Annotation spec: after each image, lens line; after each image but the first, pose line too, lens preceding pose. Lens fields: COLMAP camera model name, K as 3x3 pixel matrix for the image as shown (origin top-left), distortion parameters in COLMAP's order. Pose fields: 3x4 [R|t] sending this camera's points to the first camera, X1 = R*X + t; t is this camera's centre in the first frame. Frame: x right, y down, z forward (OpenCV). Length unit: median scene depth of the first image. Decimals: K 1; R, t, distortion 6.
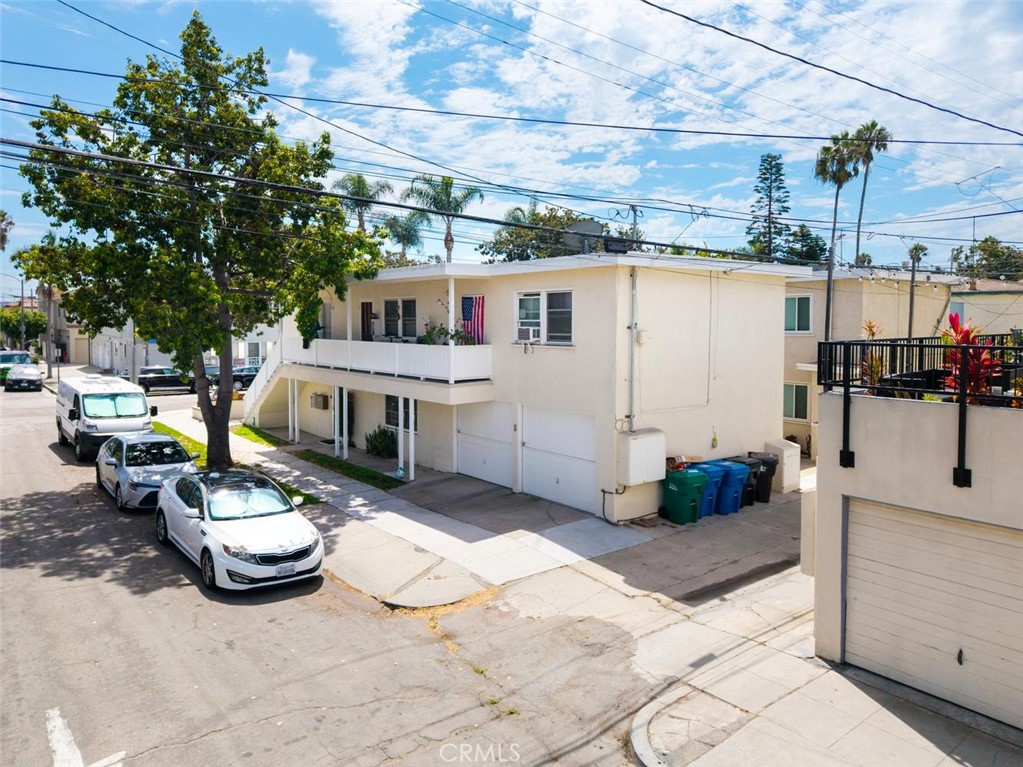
lens RADIAL K [[706.4, 0, 515.4], [0, 706.4, 384.5], [0, 0, 1]] dist [0.010960, -0.001287]
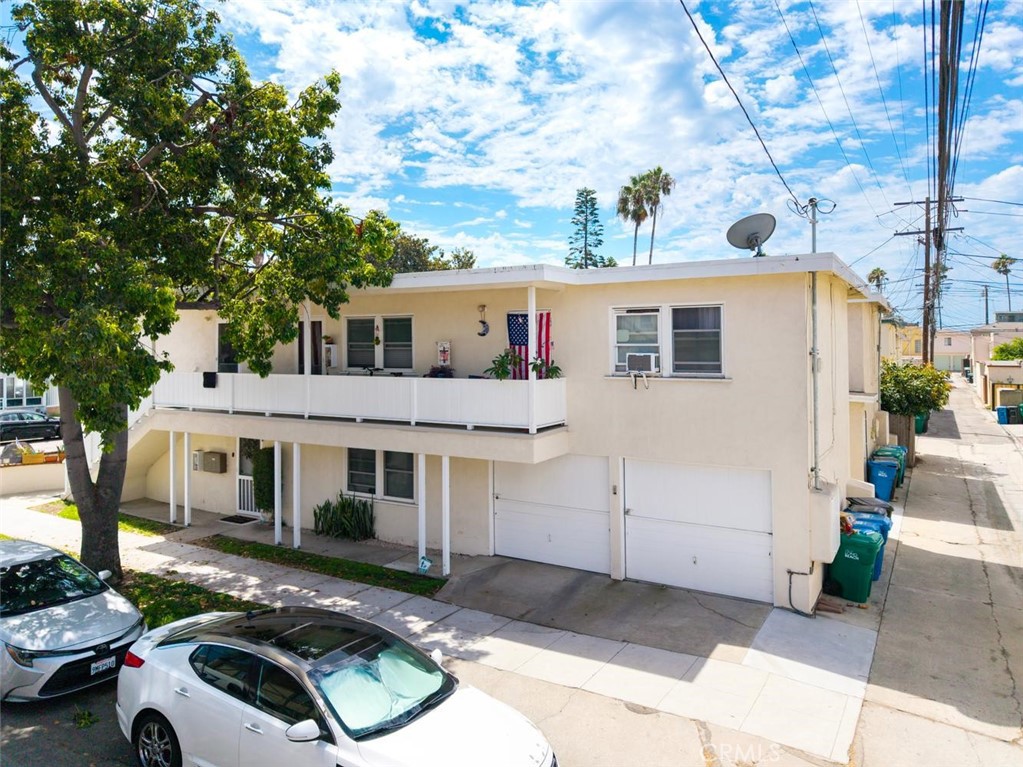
lens RADIAL K [[699.4, 0, 513.7], [0, 699.4, 347.5], [0, 0, 1]] dist [-0.003575, -0.000822]
pose [[0.933700, -0.000642, 0.358055, -0.265876], [0.034408, 0.995531, -0.087939, -0.019145], [-0.356399, 0.094428, 0.929550, 0.254969]]
